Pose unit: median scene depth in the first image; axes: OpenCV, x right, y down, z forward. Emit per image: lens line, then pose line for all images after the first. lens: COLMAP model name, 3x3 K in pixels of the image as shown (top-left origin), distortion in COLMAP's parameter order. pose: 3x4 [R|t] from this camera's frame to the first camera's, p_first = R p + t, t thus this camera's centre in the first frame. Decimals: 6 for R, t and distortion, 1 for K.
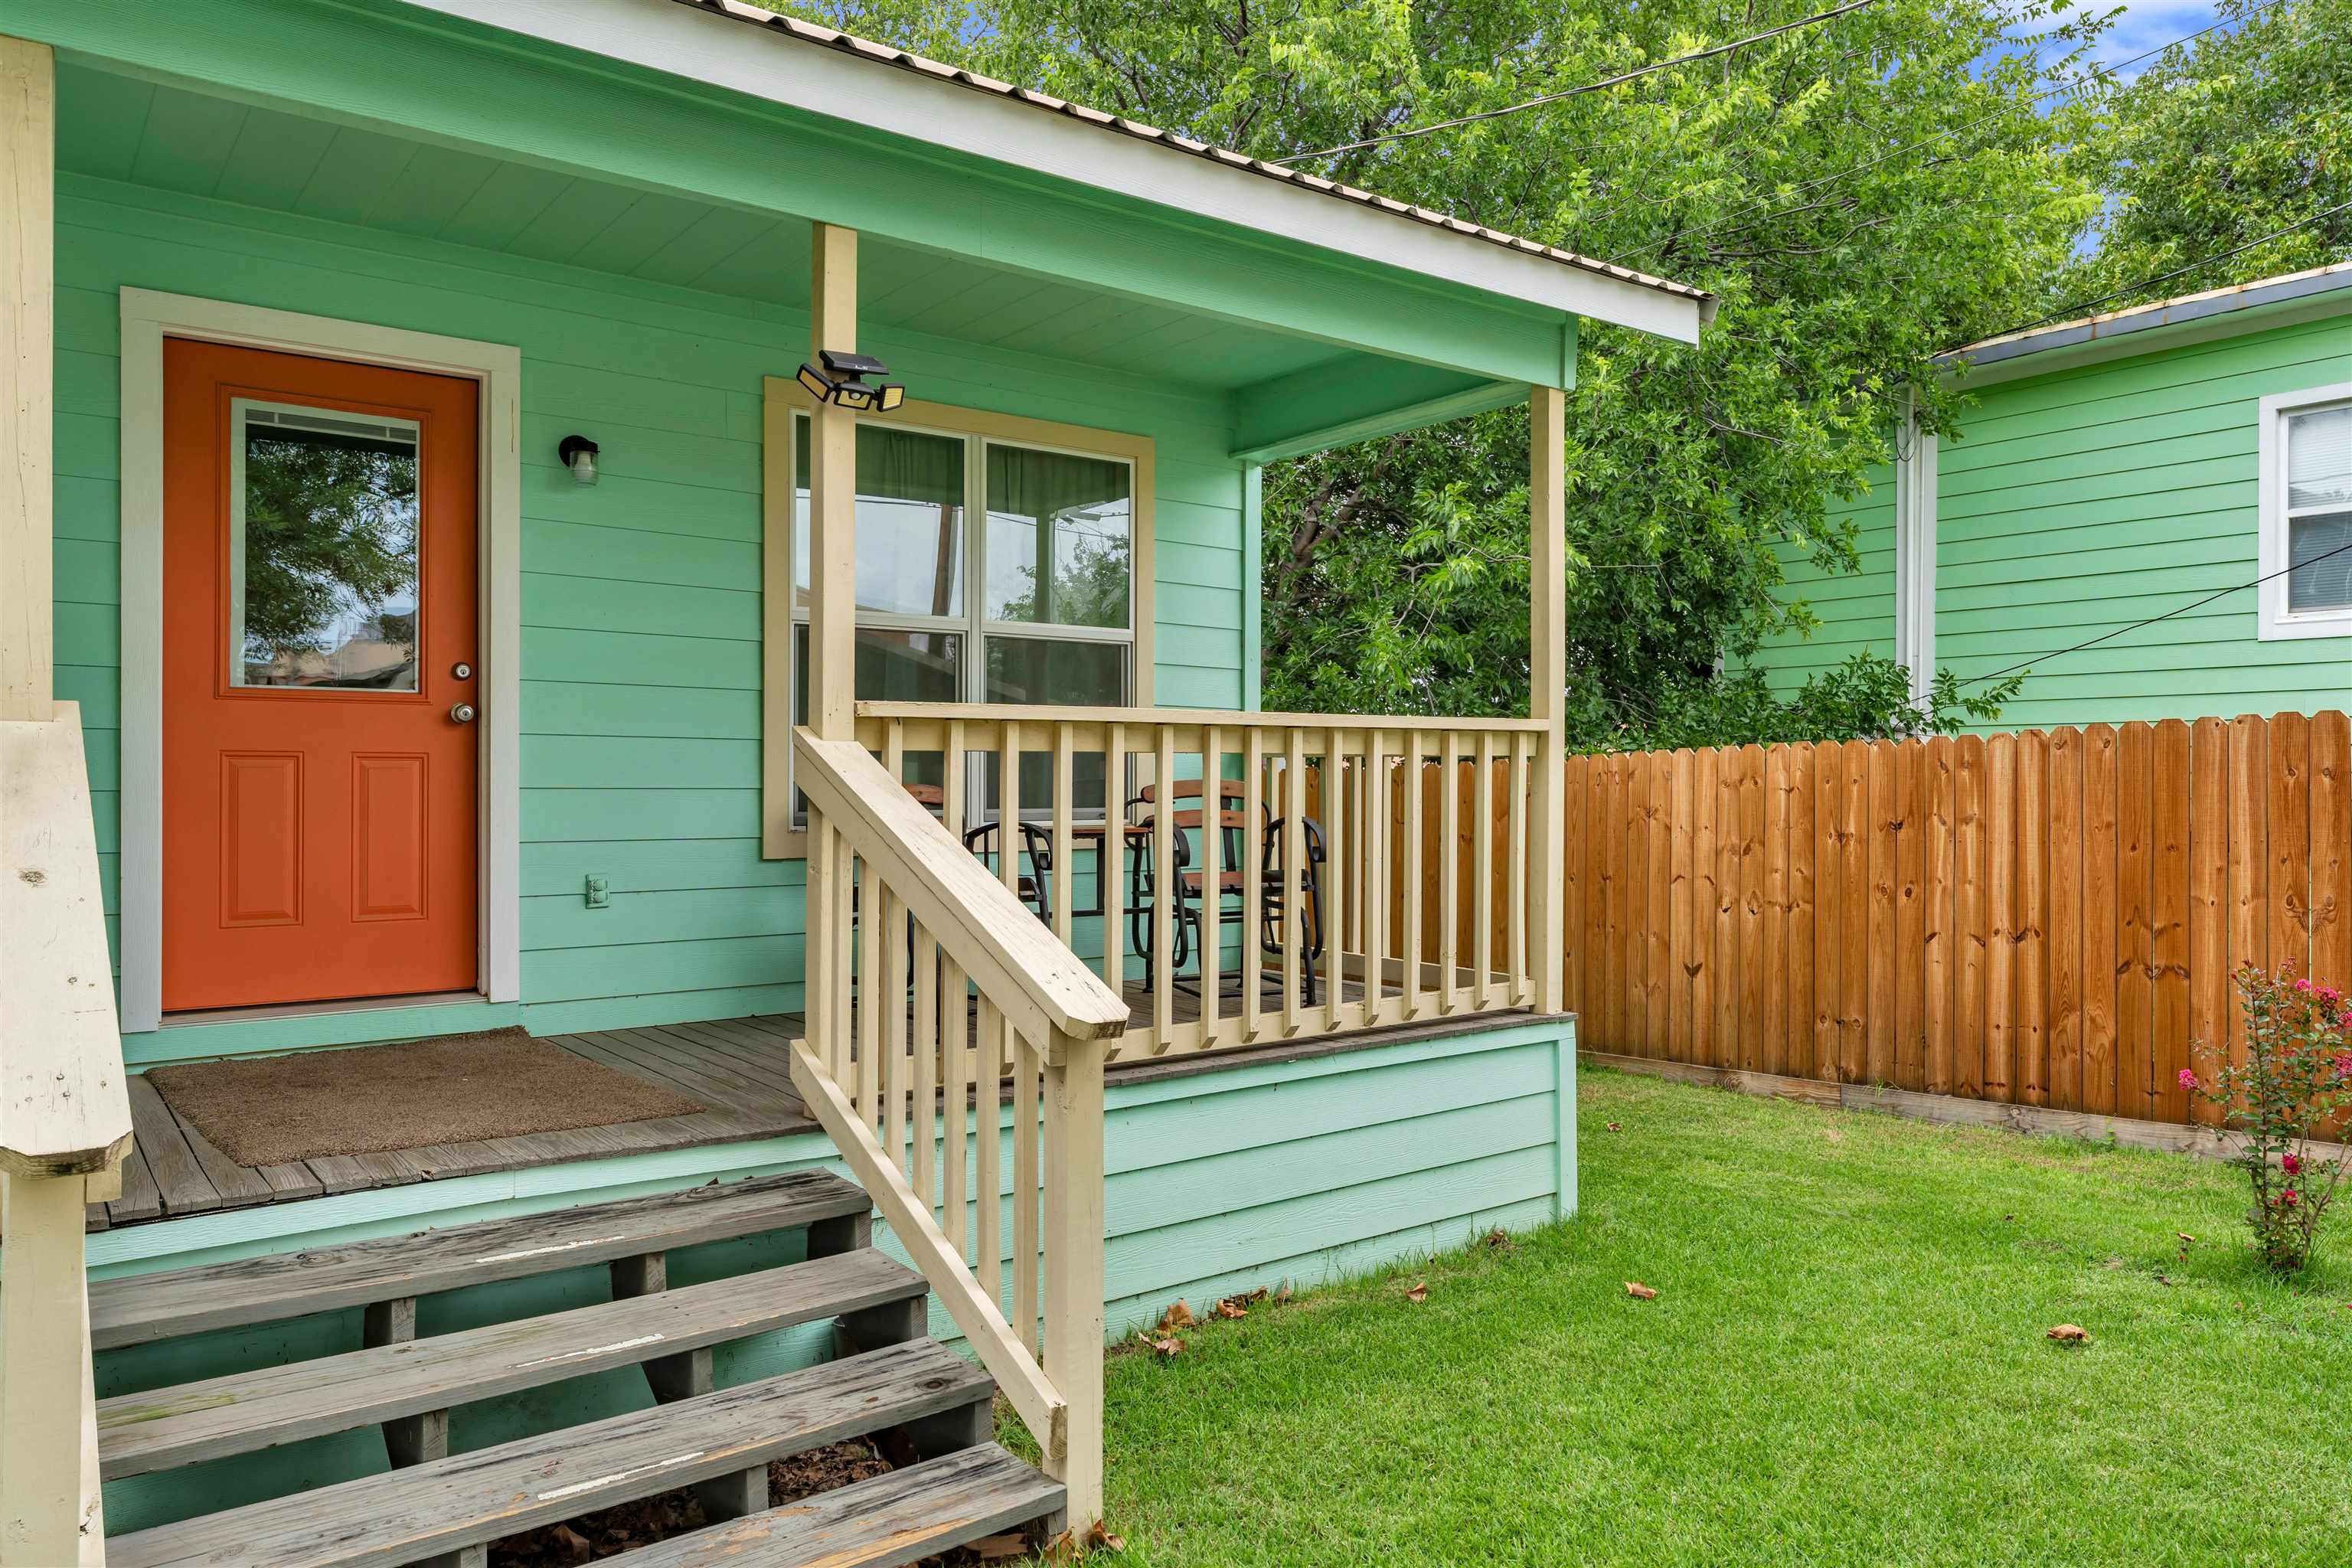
lens RADIAL K [[1516.6, 0, 1176.4], [0, 1516.6, 783.2], [0, 0, 1]] dist [0.001414, 0.000186]
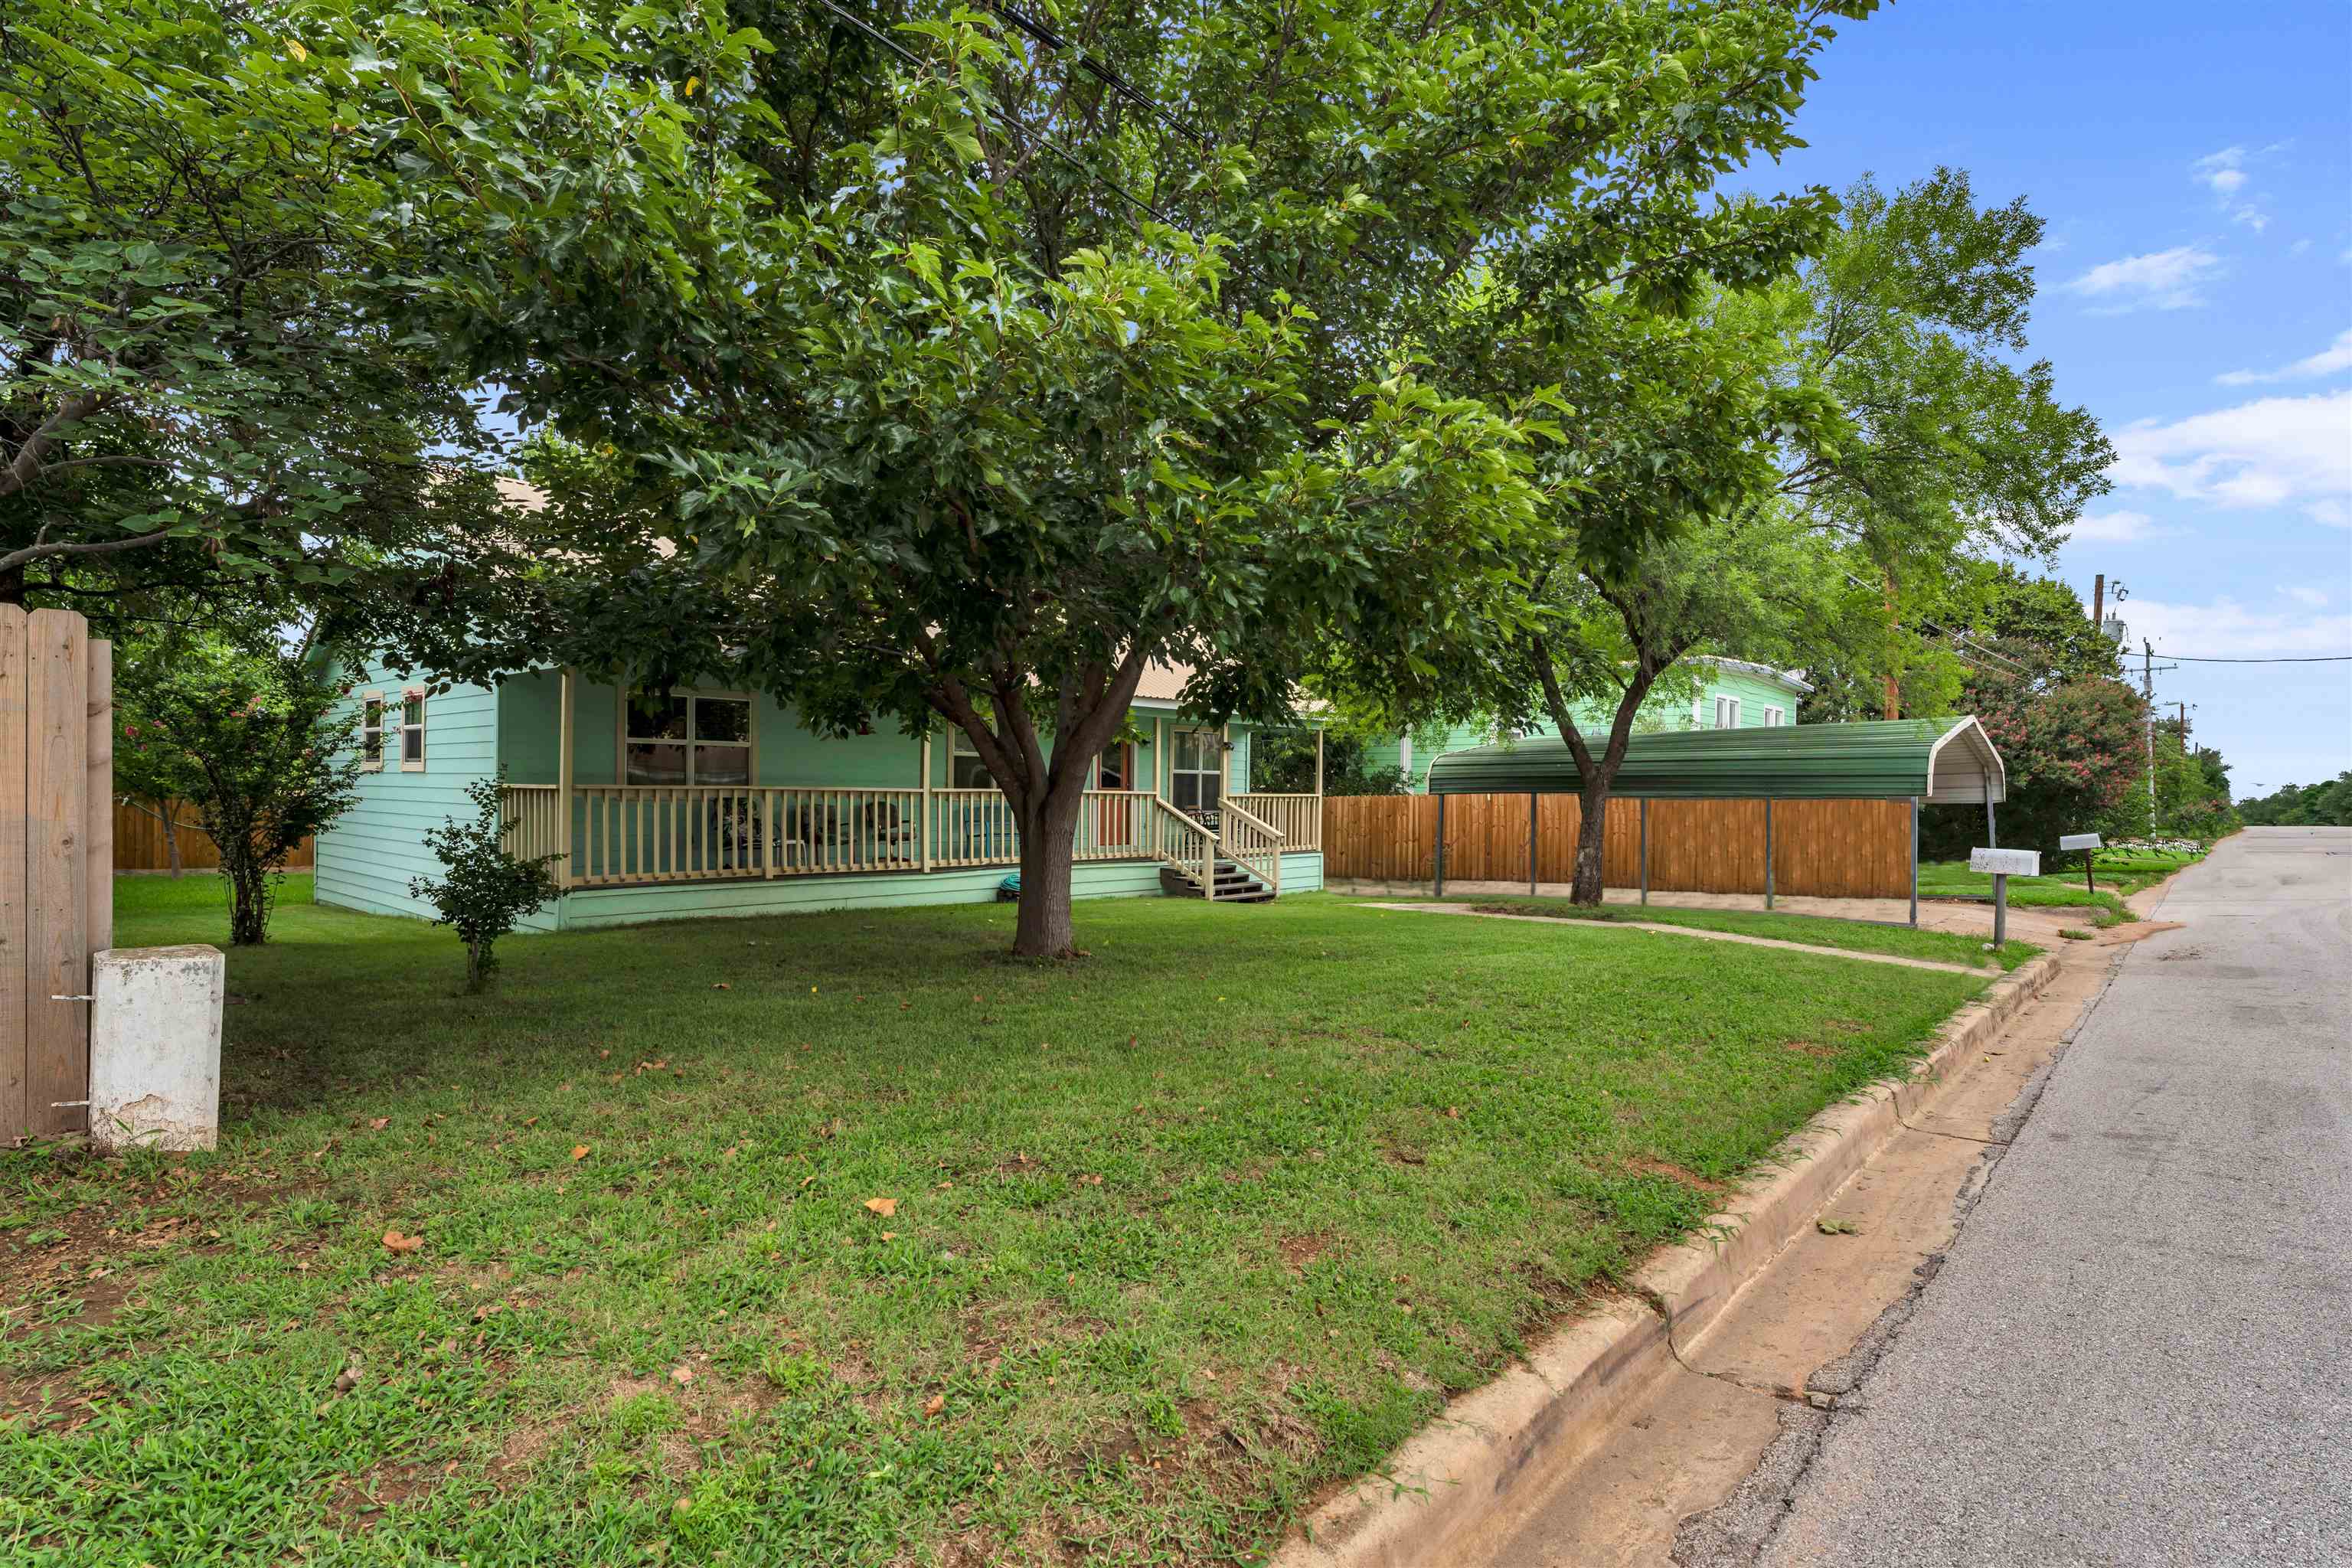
lens RADIAL K [[1171.1, 0, 1169.8], [0, 1171.1, 799.8], [0, 0, 1]] dist [0.003161, -0.000191]
pose [[0.980085, 0.003779, 0.198542, -0.706811], [-0.004972, 0.999972, 0.005509, -0.028041], [-0.198516, -0.006387, 0.980077, -1.901102]]
